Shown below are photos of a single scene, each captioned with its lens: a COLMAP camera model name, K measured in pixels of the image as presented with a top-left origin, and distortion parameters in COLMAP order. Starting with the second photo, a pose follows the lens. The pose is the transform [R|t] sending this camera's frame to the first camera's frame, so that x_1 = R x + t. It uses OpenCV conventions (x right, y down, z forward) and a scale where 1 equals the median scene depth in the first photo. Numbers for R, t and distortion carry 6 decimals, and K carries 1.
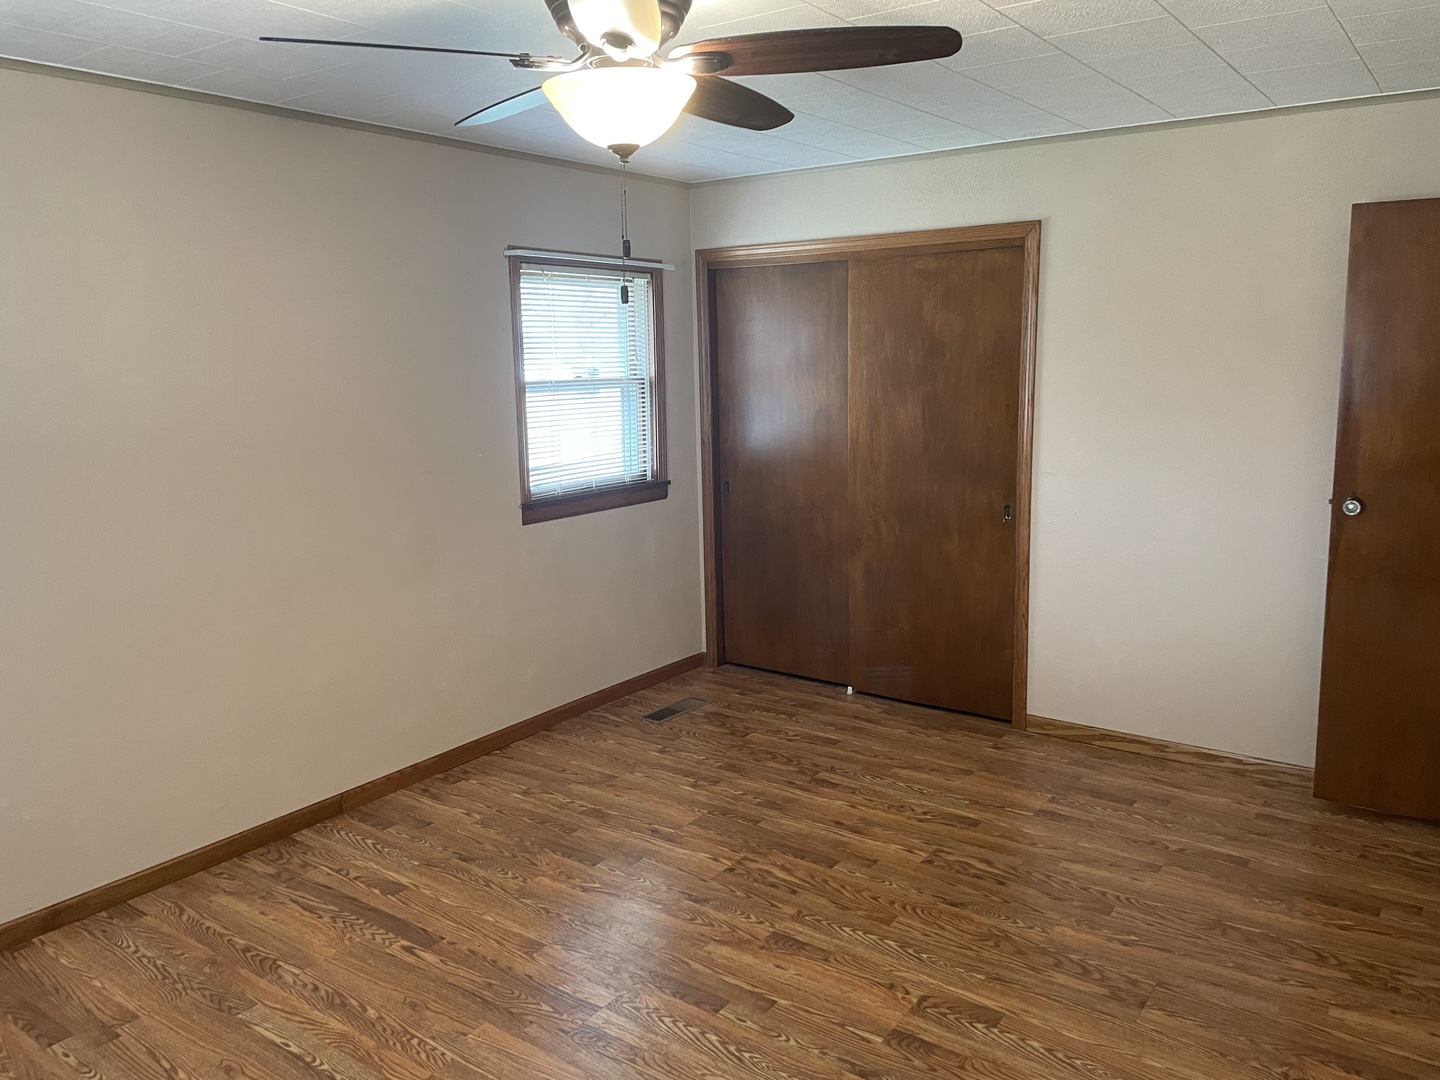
lens RADIAL K [[1094.6, 0, 717.7], [0, 1094.6, 539.7], [0, 0, 1]] dist [0.076644, -0.053594]
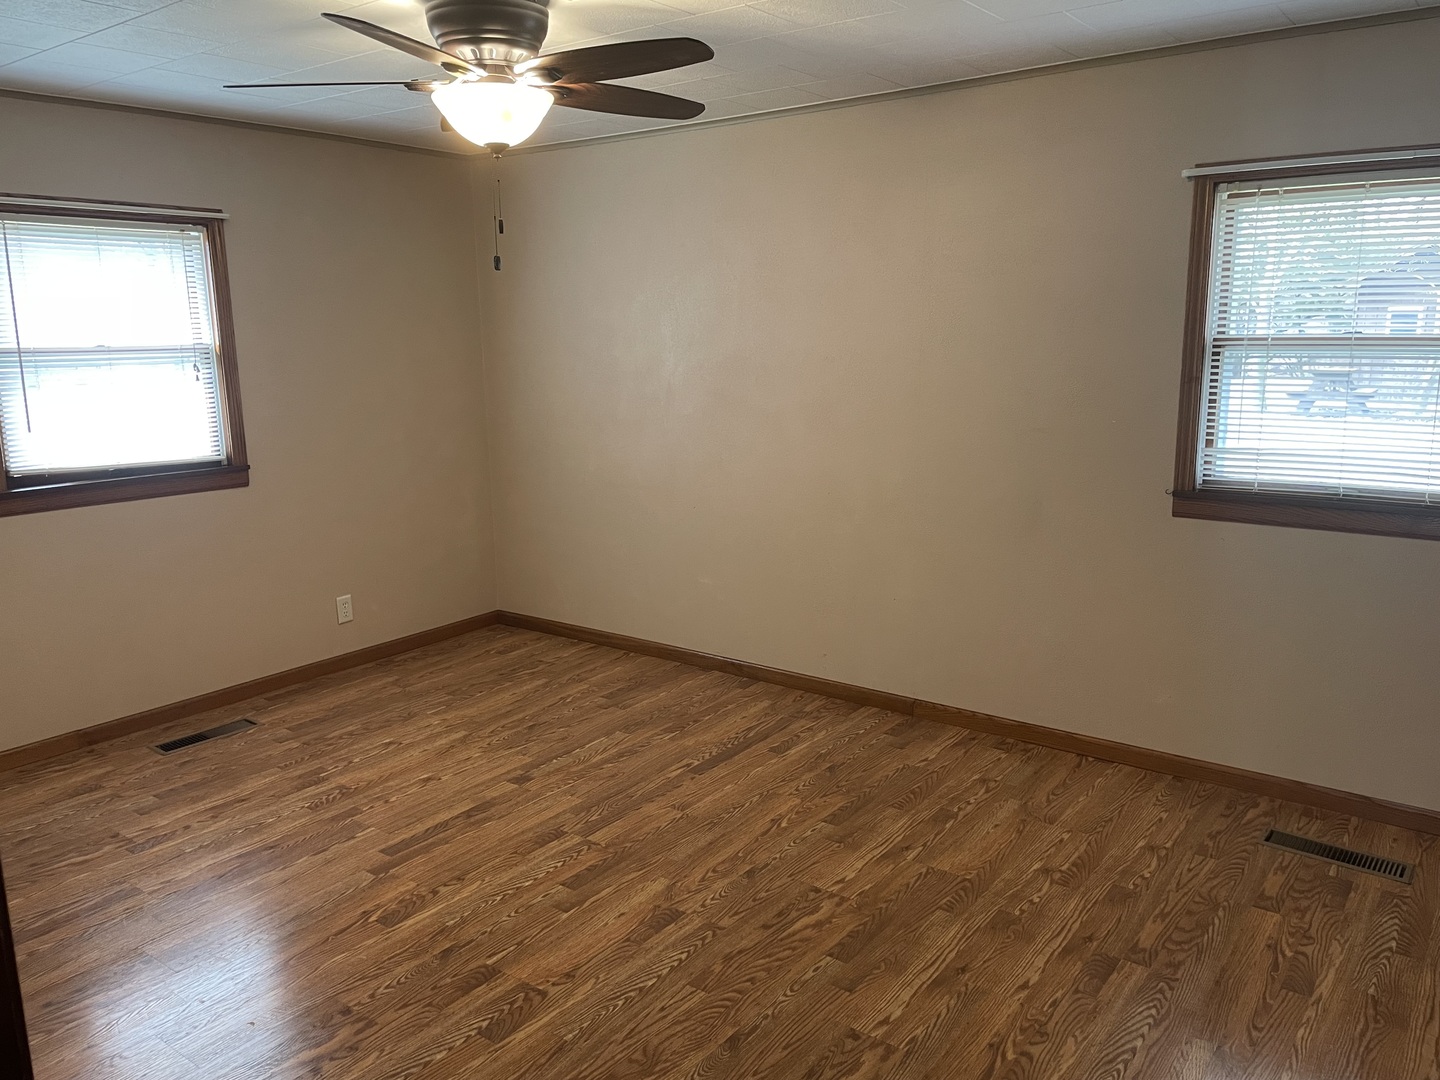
lens RADIAL K [[1094.6, 0, 715.1], [0, 1094.6, 536.3], [0, 0, 1]] dist [0.076644, -0.053594]
pose [[-0.033216, 0.202886, -0.978639, 0.803276], [-0.159458, 0.965561, 0.205587, -0.142603], [0.986646, 0.162880, 0.000280, 0.844002]]
